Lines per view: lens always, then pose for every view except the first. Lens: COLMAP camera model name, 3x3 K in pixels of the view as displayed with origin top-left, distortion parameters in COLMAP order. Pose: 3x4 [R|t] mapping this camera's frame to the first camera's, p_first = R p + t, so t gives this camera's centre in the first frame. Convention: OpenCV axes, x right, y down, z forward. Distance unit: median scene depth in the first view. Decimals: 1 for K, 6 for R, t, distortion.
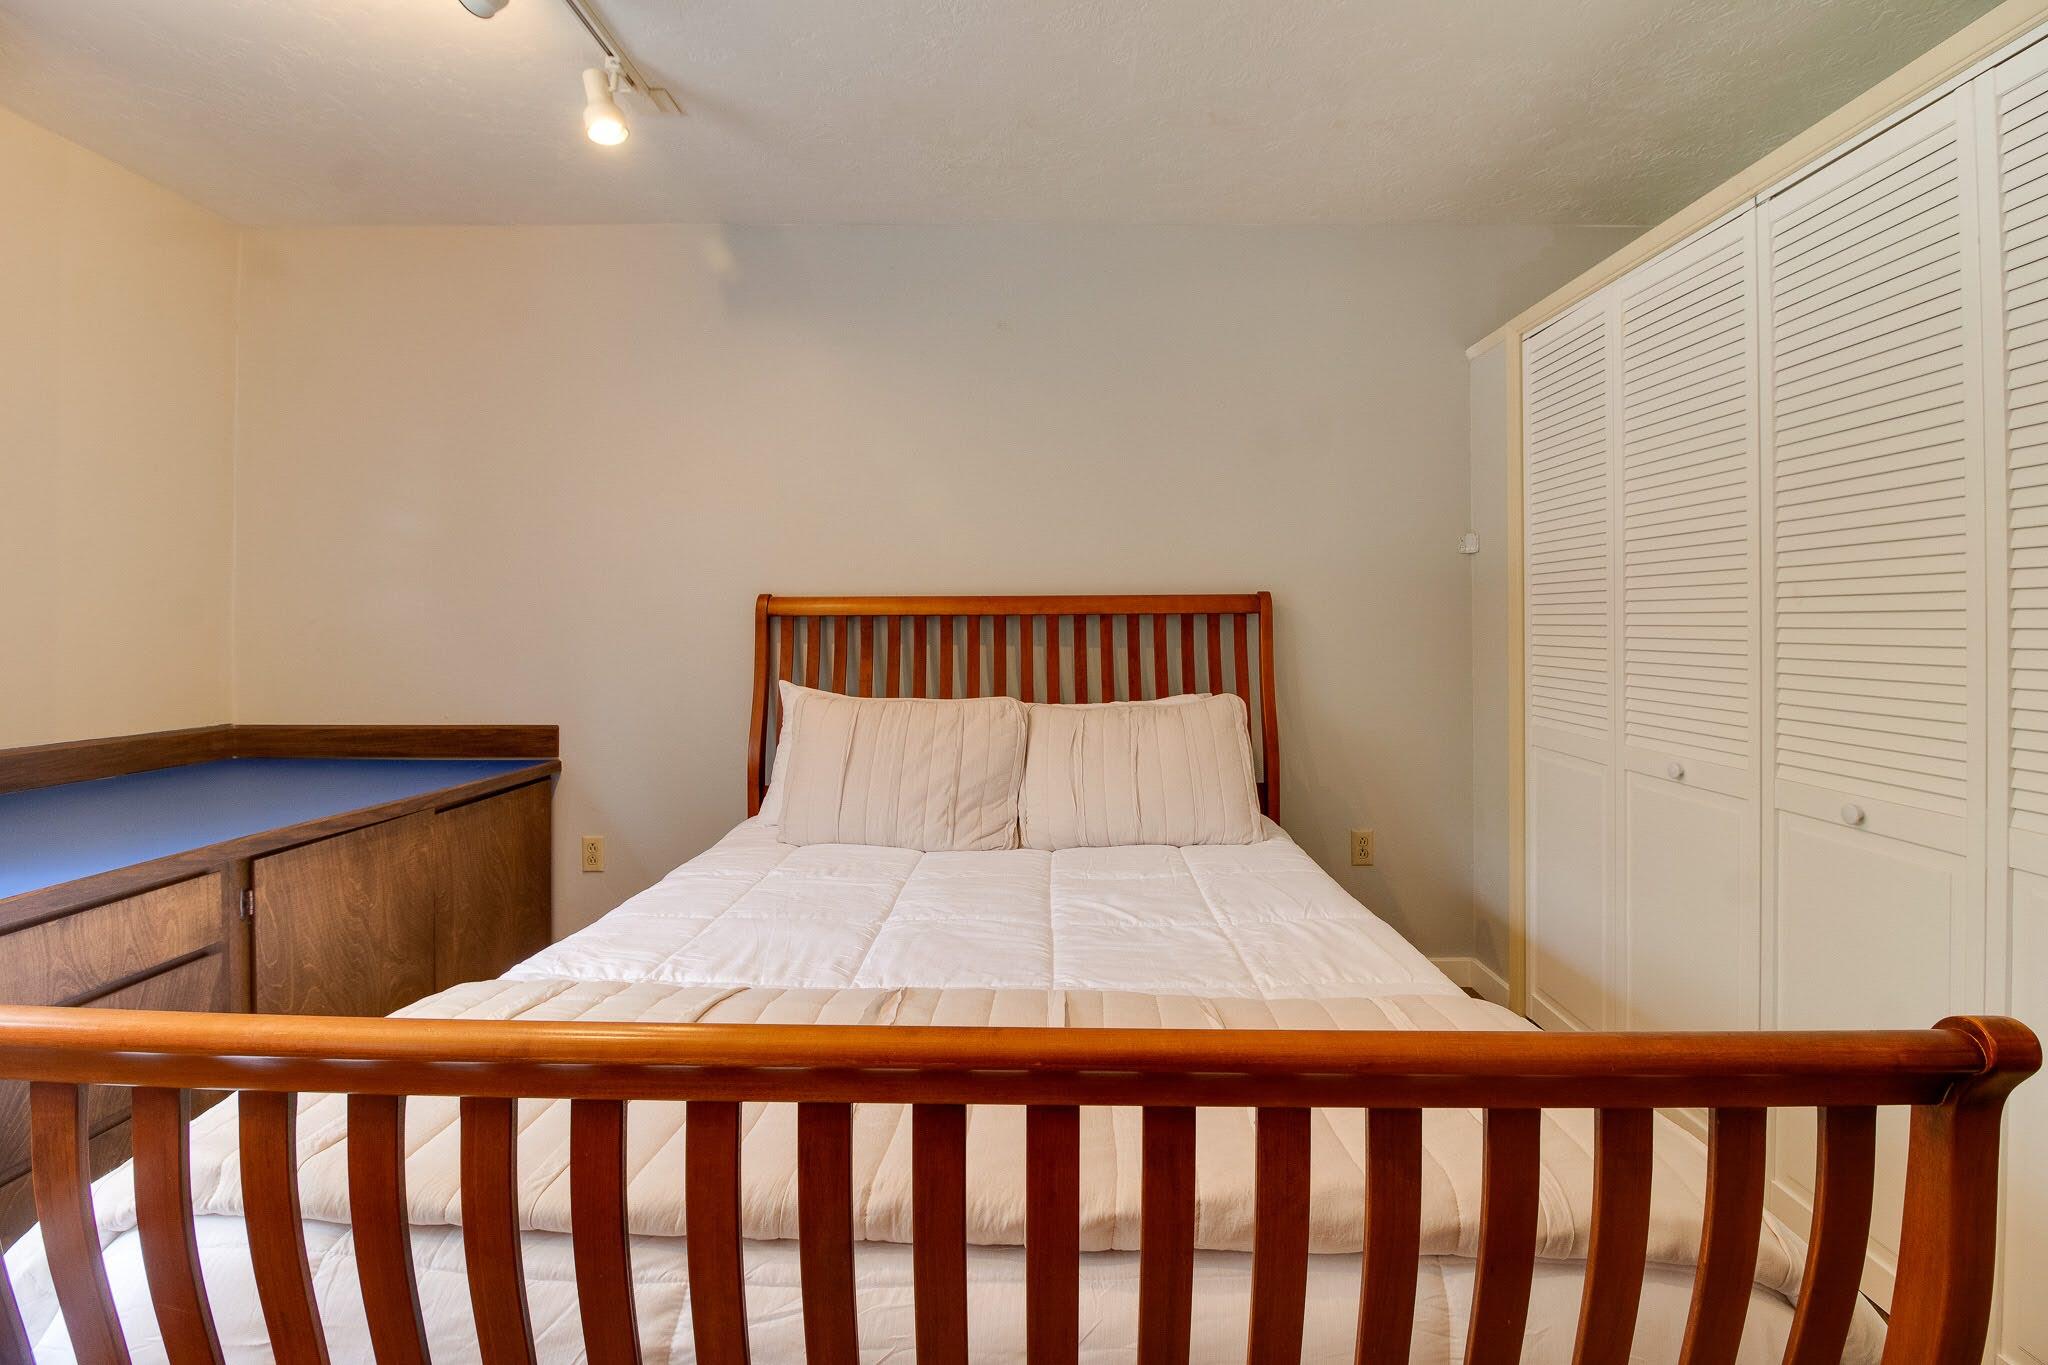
lens RADIAL K [[962.4, 0, 1044.0], [0, 962.4, 630.8], [0, 0, 1]] dist [-0.001688, -0.000969]
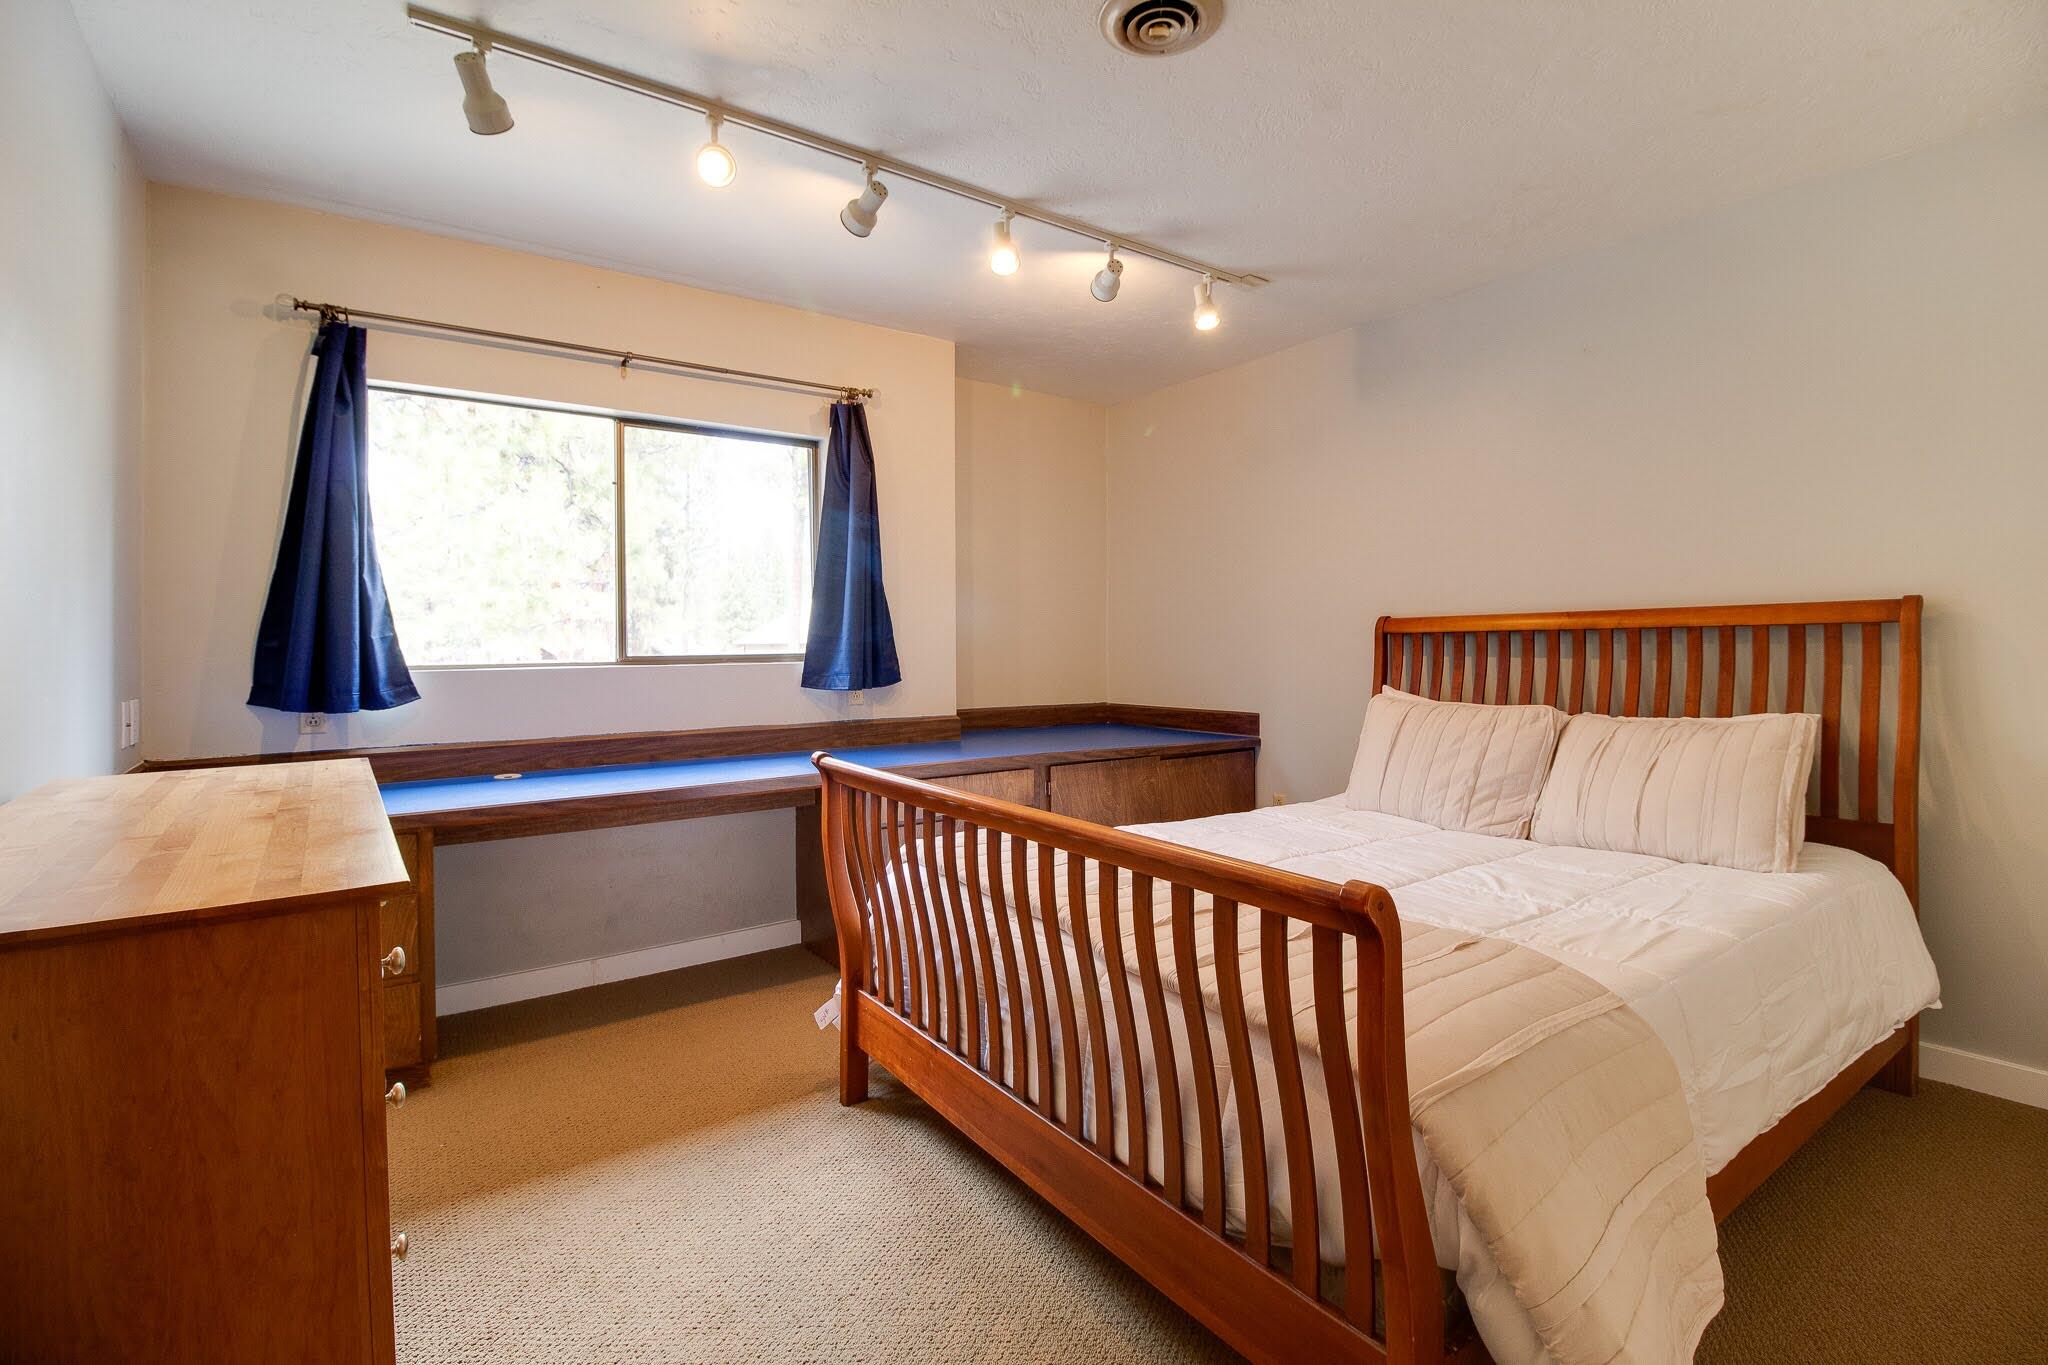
lens RADIAL K [[962.4, 0, 1024.2], [0, 962.4, 683.1], [0, 0, 1]] dist [-0.001688, -0.000969]
pose [[0.581337, 0.027787, -0.813188, 0.536403], [0.006165, 0.999238, 0.038551, -0.003110], [0.813639, -0.027424, 0.580723, -0.122324]]
